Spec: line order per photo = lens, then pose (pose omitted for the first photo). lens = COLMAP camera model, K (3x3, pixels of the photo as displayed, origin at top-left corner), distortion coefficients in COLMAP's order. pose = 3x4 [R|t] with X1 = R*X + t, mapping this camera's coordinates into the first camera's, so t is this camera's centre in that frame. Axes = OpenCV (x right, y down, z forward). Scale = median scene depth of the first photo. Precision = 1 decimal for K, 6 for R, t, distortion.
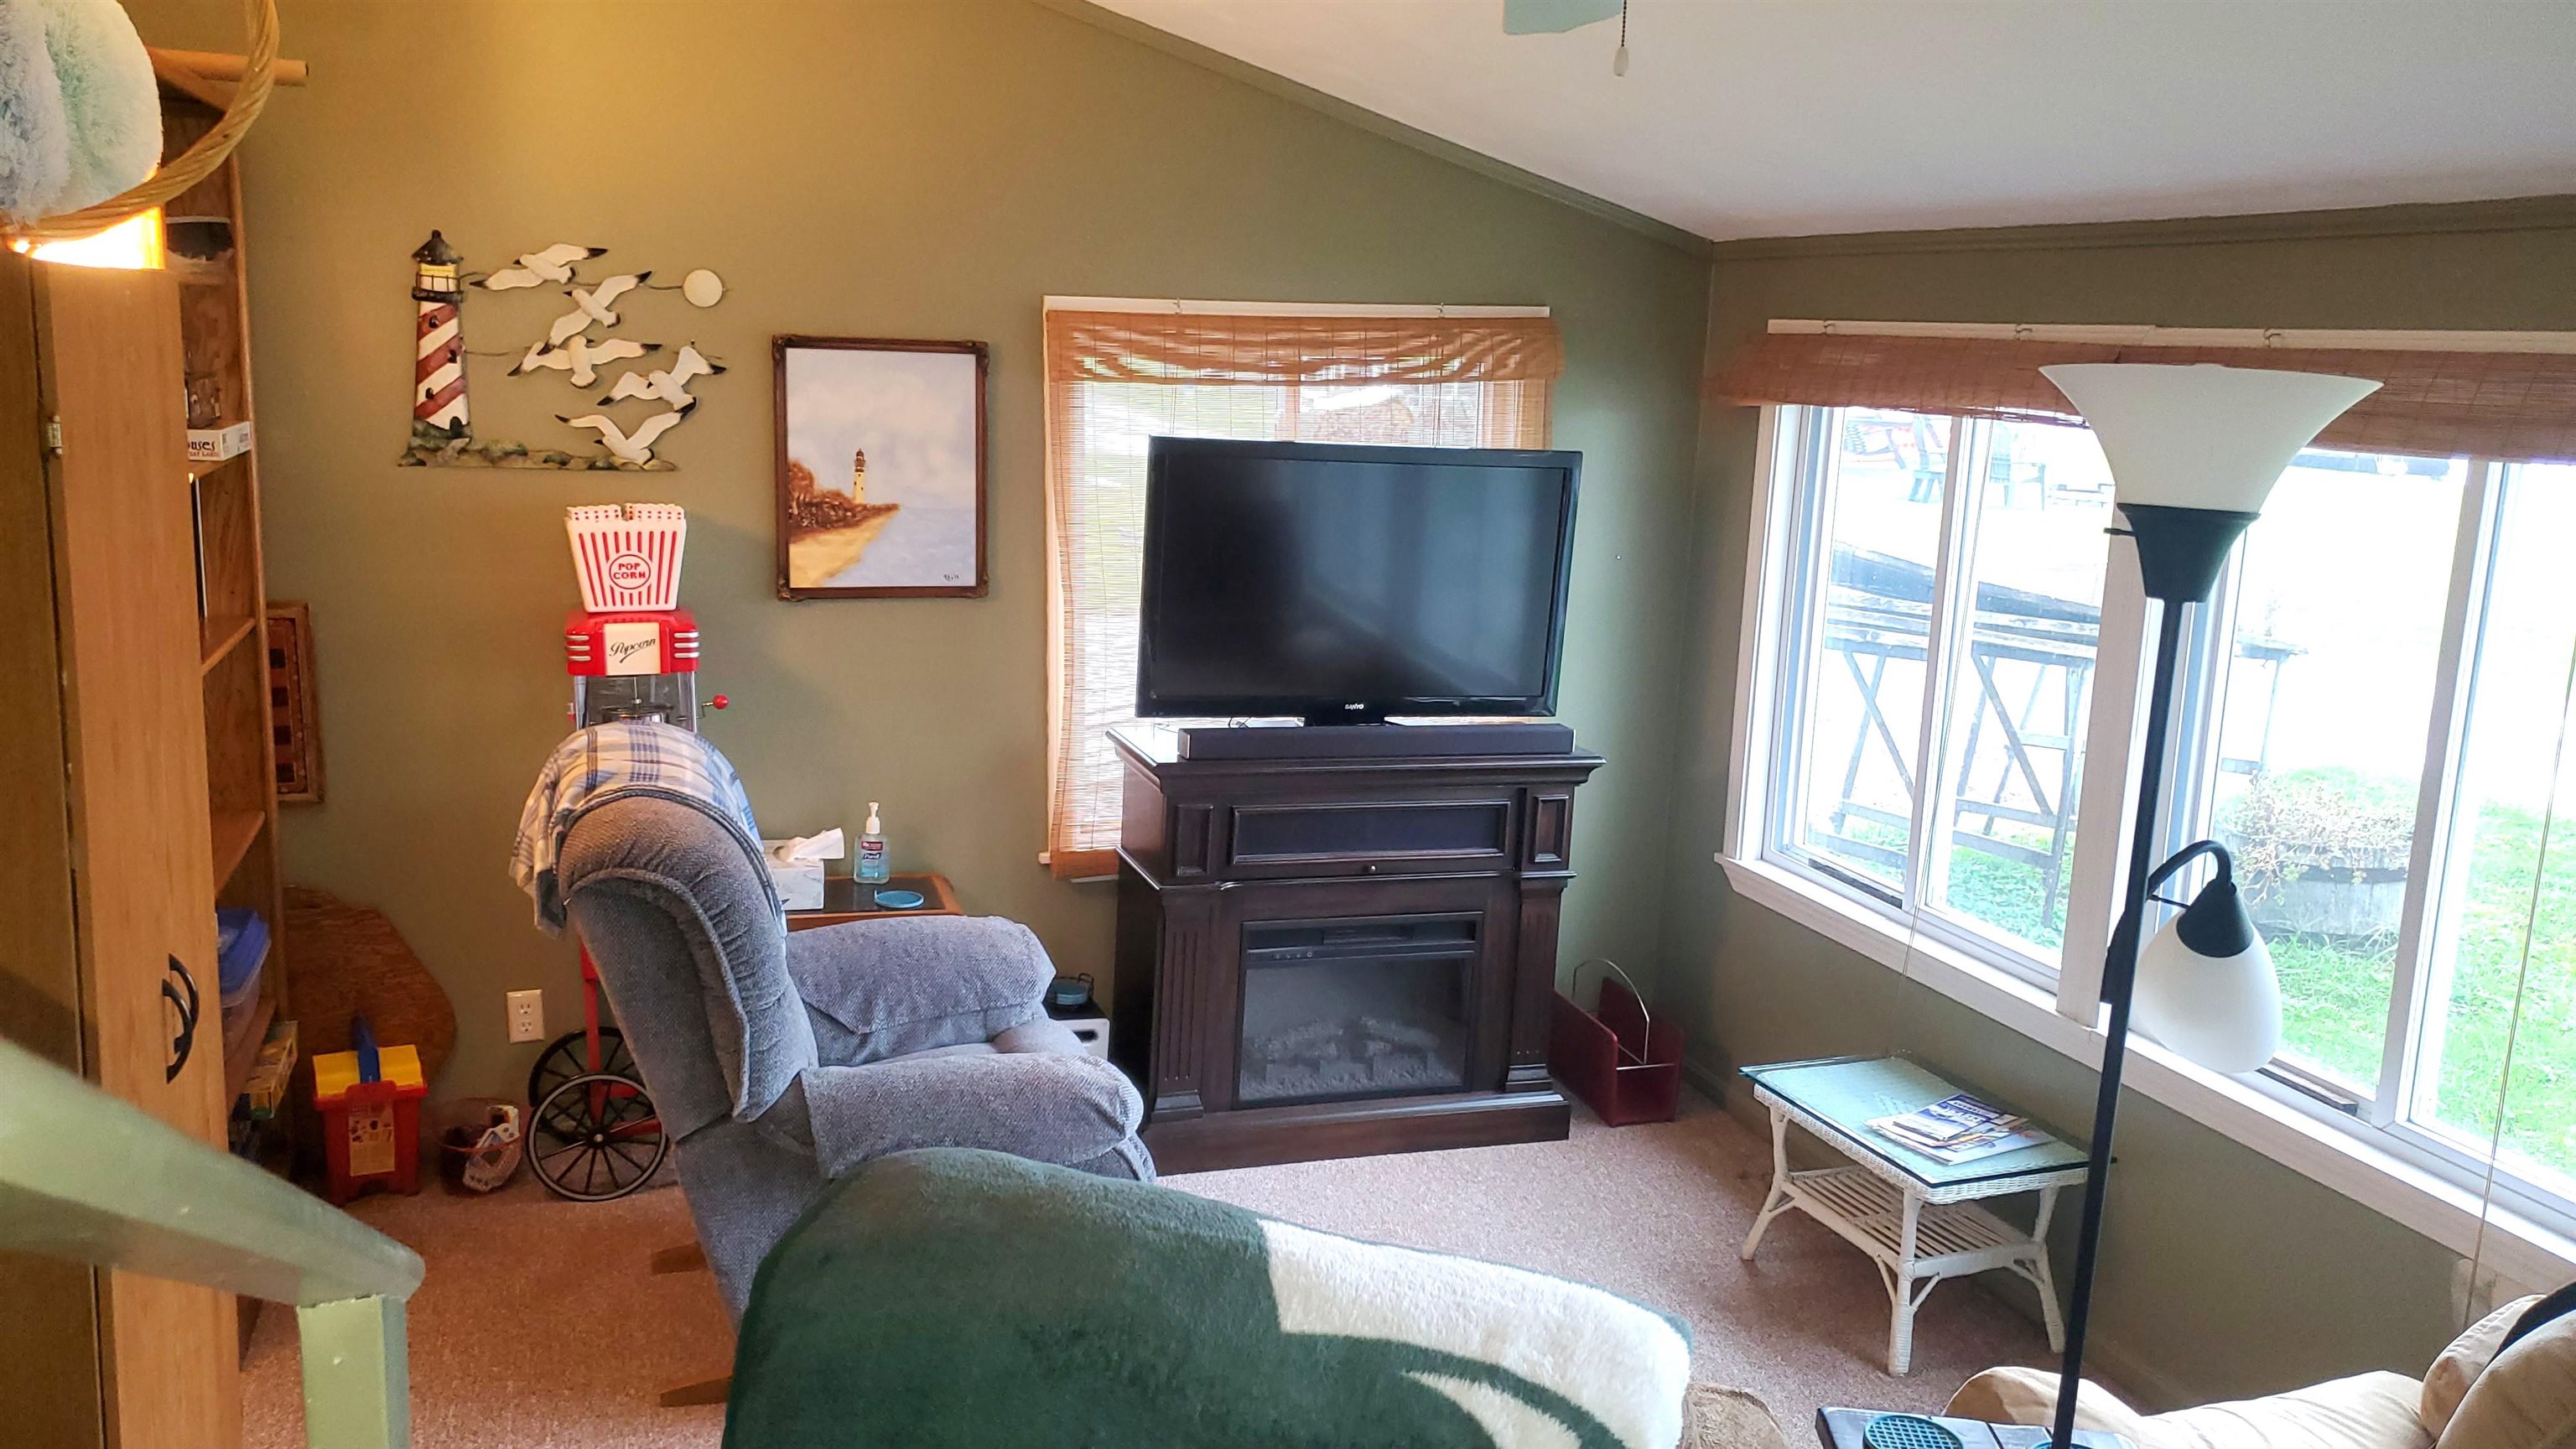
lens RADIAL K [[2033.0, 0, 1294.6], [0, 2033.0, 721.7], [0, 0, 1]] dist [0.016390, 0.007827]
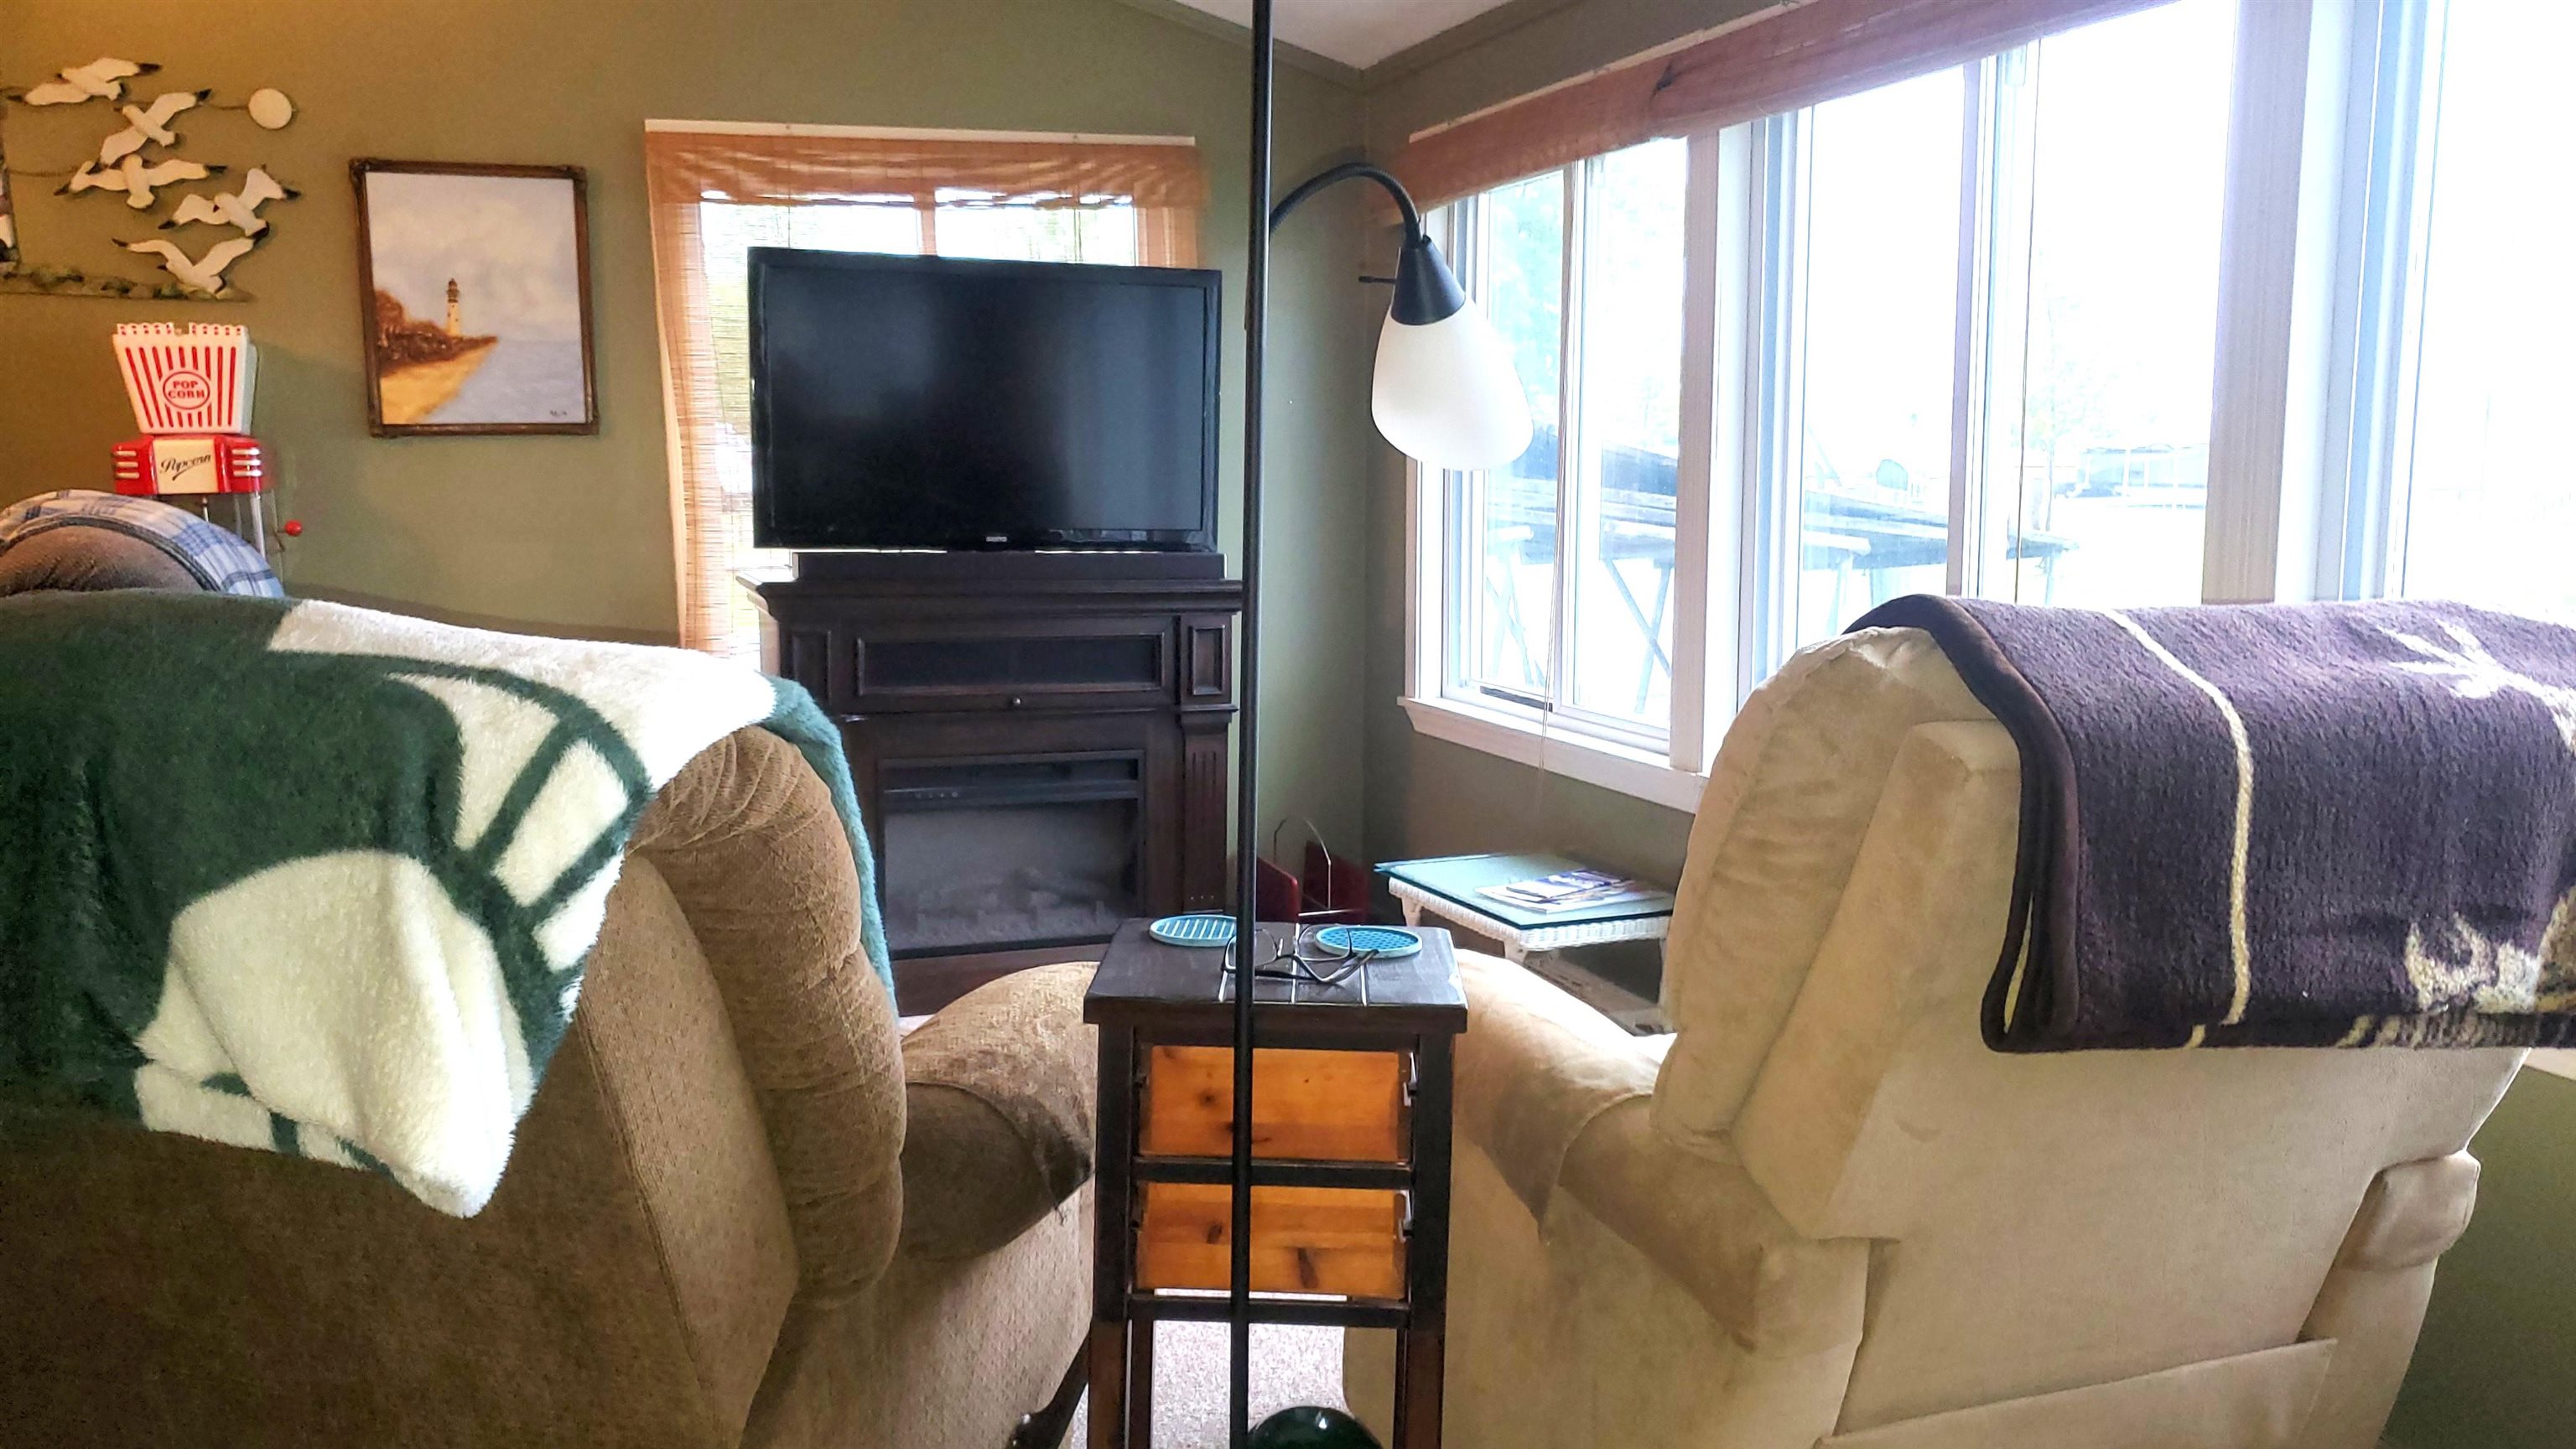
lens RADIAL K [[2033.0, 0, 1275.1], [0, 2033.0, 731.7], [0, 0, 1]] dist [0.016390, 0.007827]
pose [[0.998939, -0.043754, 0.014373, 0.158405], [0.044391, 0.997885, -0.047490, 0.148942], [-0.012265, 0.048077, 0.998768, 0.038054]]
